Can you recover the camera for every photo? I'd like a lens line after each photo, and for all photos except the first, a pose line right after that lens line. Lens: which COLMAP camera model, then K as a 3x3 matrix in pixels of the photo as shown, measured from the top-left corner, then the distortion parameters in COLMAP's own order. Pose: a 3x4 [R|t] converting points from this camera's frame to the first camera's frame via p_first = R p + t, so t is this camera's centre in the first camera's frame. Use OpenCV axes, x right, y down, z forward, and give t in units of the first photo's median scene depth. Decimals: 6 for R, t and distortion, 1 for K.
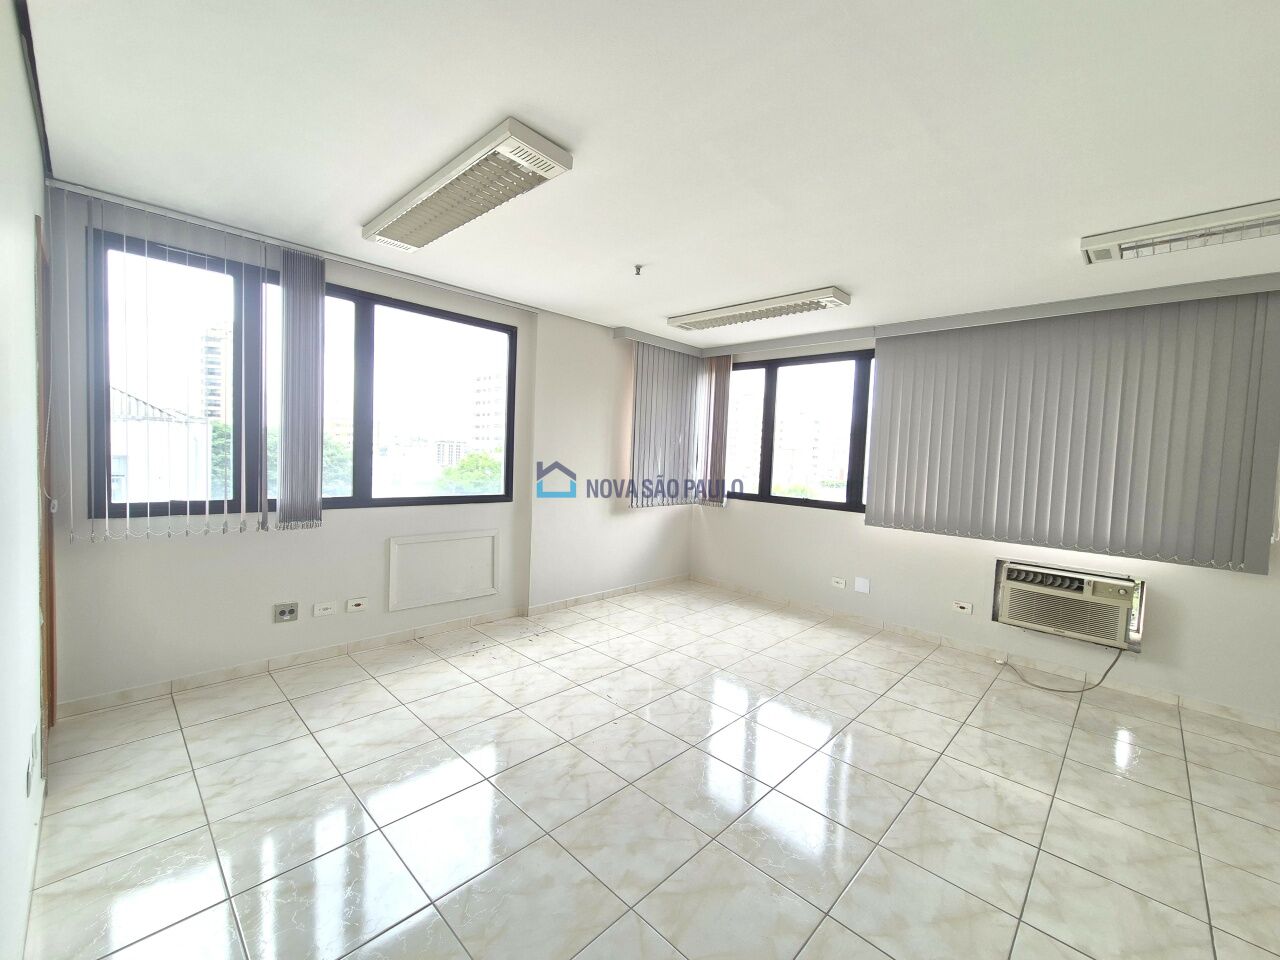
lens RADIAL K [[525.9, 0, 637.6], [0, 525.9, 481.0], [0, 0, 1]] dist [0.000732, -0.000111]
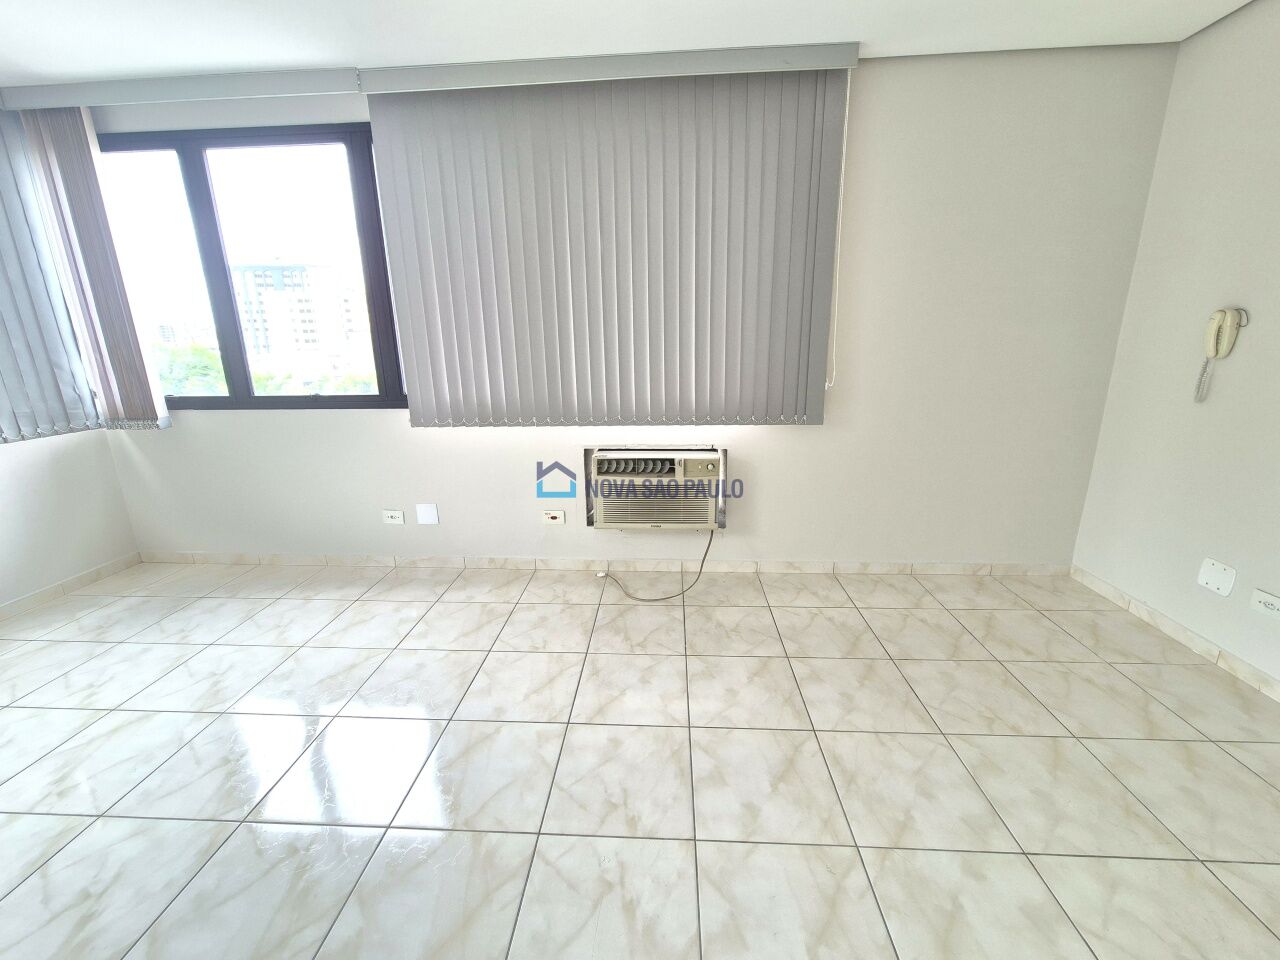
lens RADIAL K [[525.9, 0, 639.2], [0, 525.9, 480.1], [0, 0, 1]] dist [0.000732, -0.000111]
pose [[0.756802, -0.220482, 0.615336, 0.261185], [0.083401, 0.966270, 0.243651, 0.014193], [-0.648301, -0.133076, 0.749664, 0.366955]]
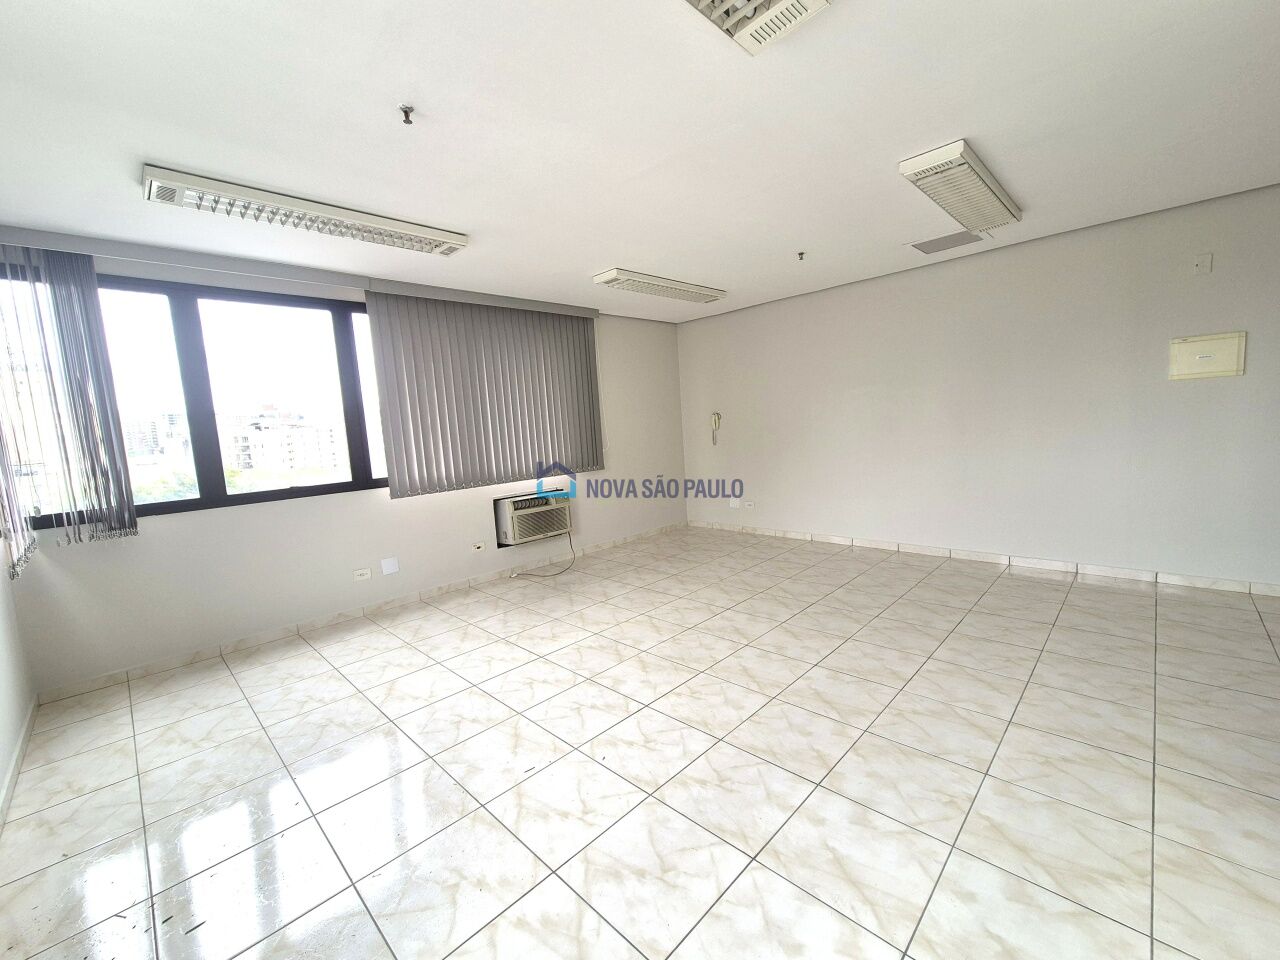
lens RADIAL K [[525.9, 0, 639.8], [0, 525.9, 481.8], [0, 0, 1]] dist [0.000732, -0.000111]
pose [[0.005200, -0.153706, 0.988103, -0.525279], [0.116499, 0.981481, 0.152063, -0.039323], [-0.993177, 0.114323, 0.023011, 0.615182]]
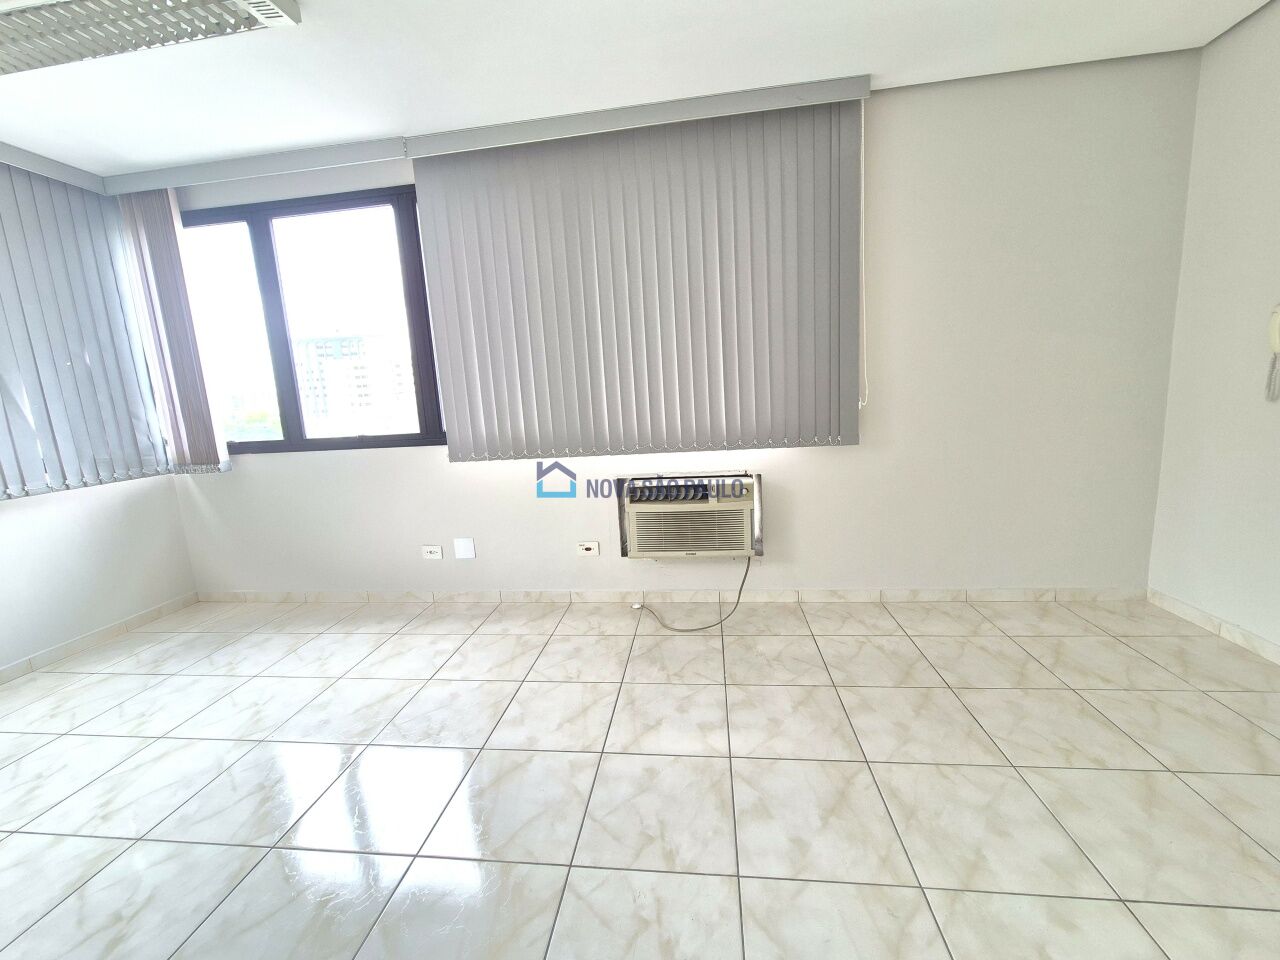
lens RADIAL K [[525.9, 0, 639.1], [0, 525.9, 479.9], [0, 0, 1]] dist [0.000732, -0.000111]
pose [[0.795079, -0.186044, 0.577267, 0.263502], [0.124269, 0.981569, 0.145187, 0.043797], [-0.593638, -0.043699, 0.803545, 0.361630]]
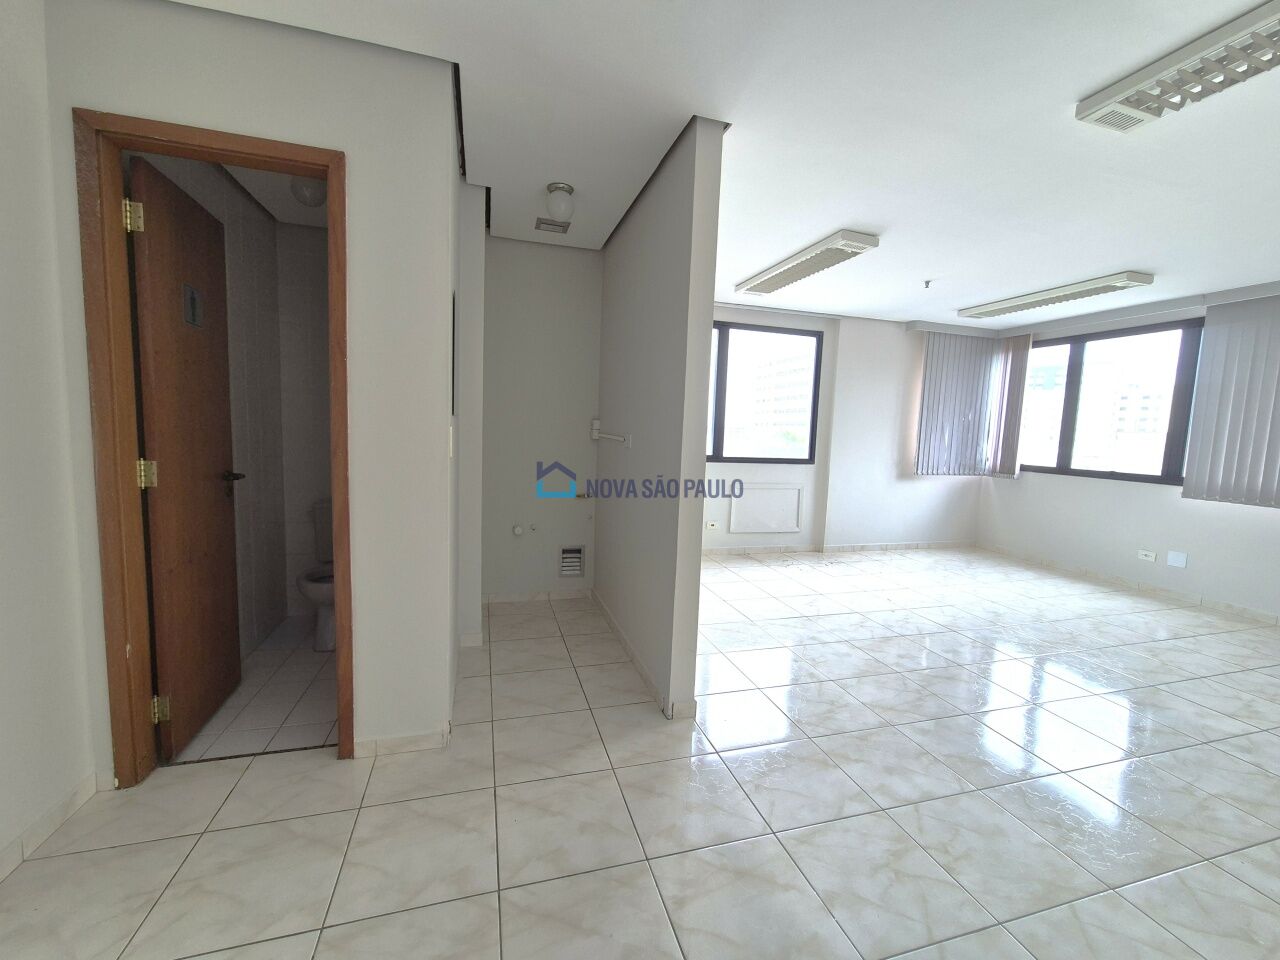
lens RADIAL K [[525.9, 0, 638.9], [0, 525.9, 480.0], [0, 0, 1]] dist [0.000732, -0.000111]
pose [[0.872014, 0.039037, -0.487922, 0.027040], [-0.027446, 0.999146, 0.030888, 0.054196], [0.488712, -0.013543, 0.872340, -0.406357]]
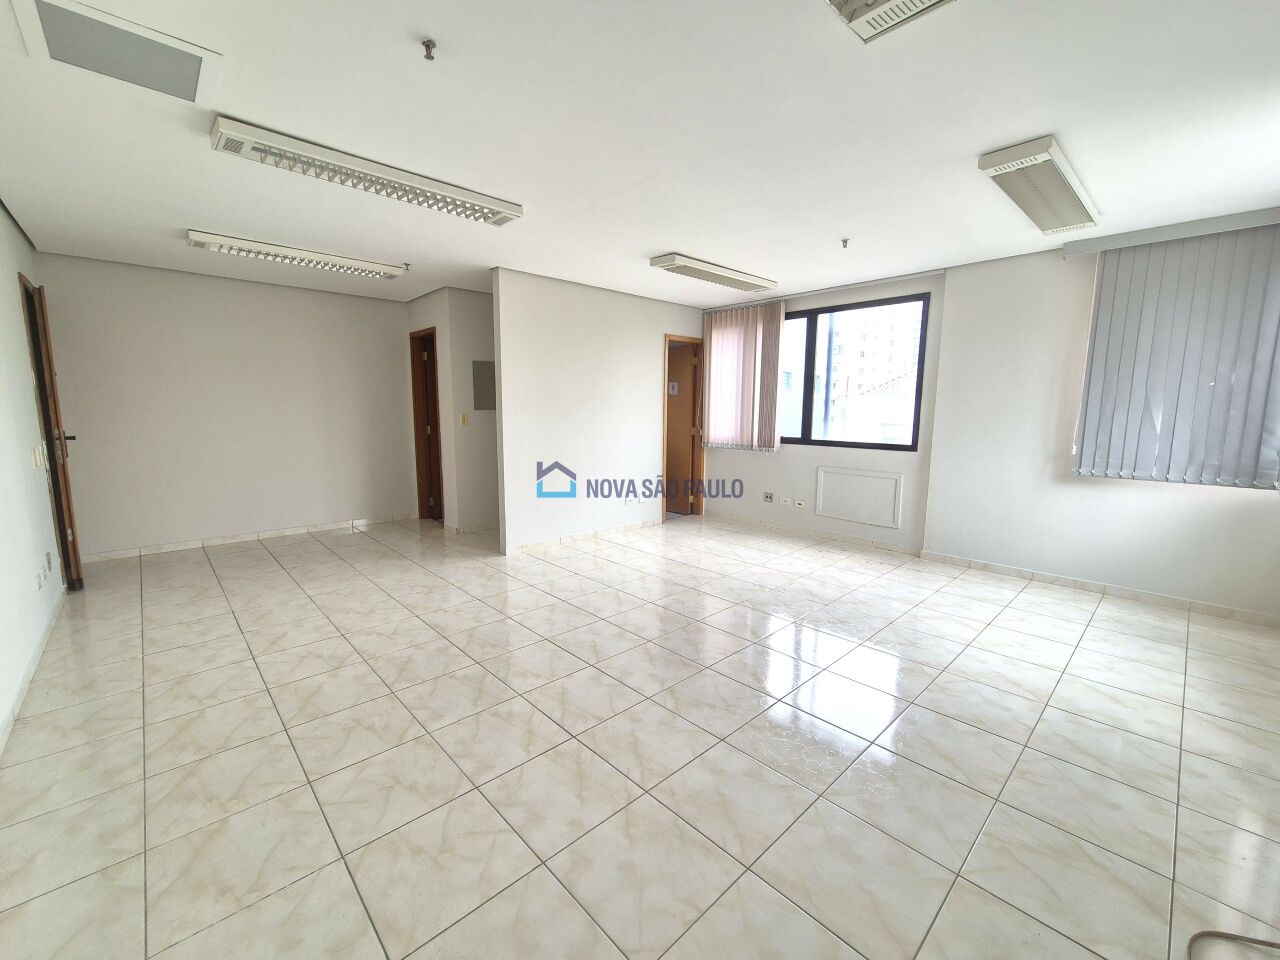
lens RADIAL K [[525.9, 0, 640.7], [0, 525.9, 481.9], [0, 0, 1]] dist [0.000732, -0.000111]
pose [[-0.045287, 0.096980, -0.994256, 0.988486], [-0.062583, 0.993046, 0.099712, 0.030337], [0.997012, 0.066740, -0.038903, 0.501433]]
